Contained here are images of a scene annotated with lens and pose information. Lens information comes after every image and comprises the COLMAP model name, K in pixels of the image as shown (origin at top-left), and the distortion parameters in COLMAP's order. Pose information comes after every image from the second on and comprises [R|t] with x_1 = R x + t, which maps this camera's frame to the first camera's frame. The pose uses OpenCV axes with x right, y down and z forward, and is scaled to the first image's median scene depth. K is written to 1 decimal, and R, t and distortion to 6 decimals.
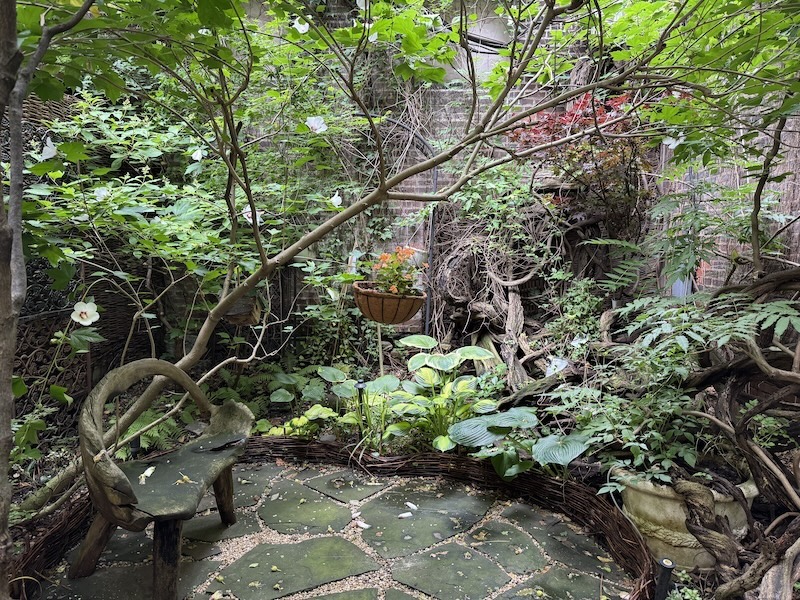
lens RADIAL K [[559.0, 0, 399.8], [0, 559.0, 297.2], [0, 0, 1]] dist [0.056682, -0.067269]
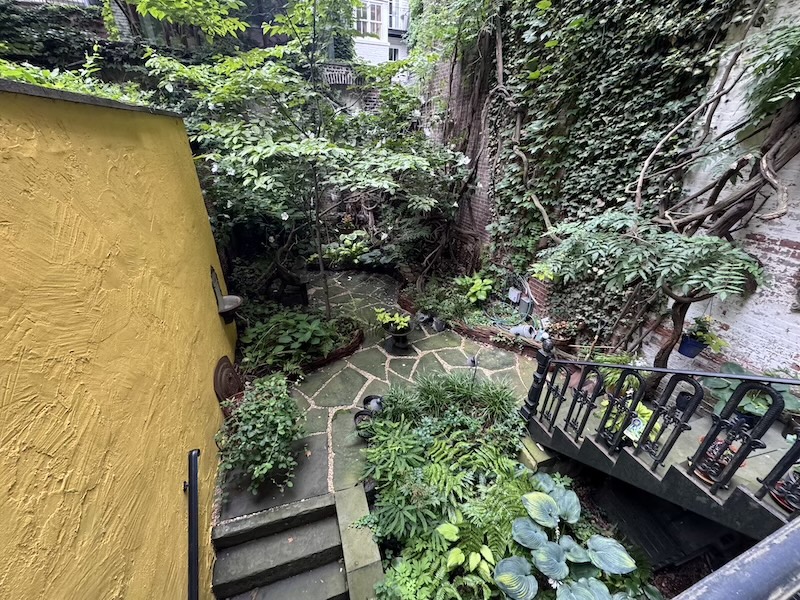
lens RADIAL K [[317.8, 0, 402.3], [0, 317.8, 298.0], [0, 0, 1]] dist [-0.001019, -0.000395]
pose [[0.943138, -0.138025, 0.302390, -0.274095], [0.015126, 0.926593, 0.375762, -0.268679], [-0.332057, -0.349821, 0.875993, -0.929006]]
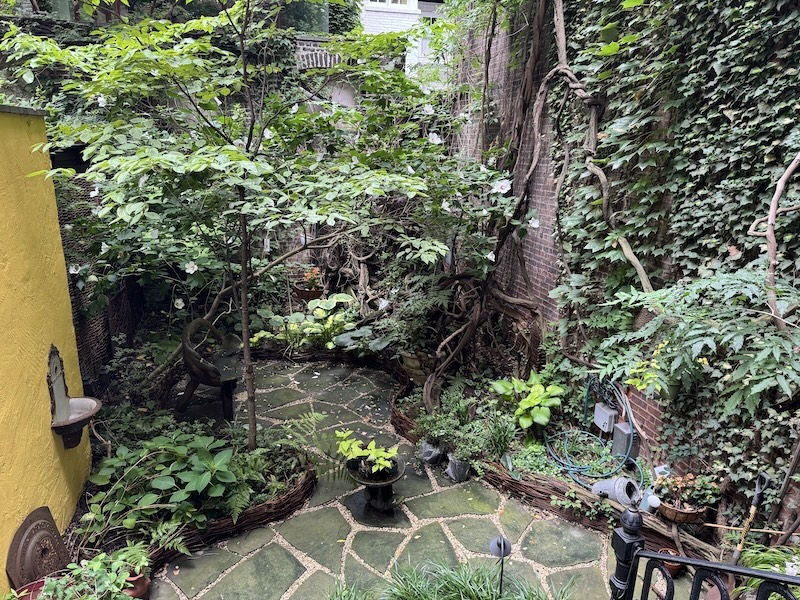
lens RADIAL K [[559.0, 0, 399.8], [0, 559.0, 297.2], [0, 0, 1]] dist [0.056682, -0.067269]
pose [[0.970703, -0.052210, 0.234542, -0.140138], [0.010393, 0.984318, 0.176096, -0.264343], [-0.240058, -0.168499, 0.956023, -0.965980]]
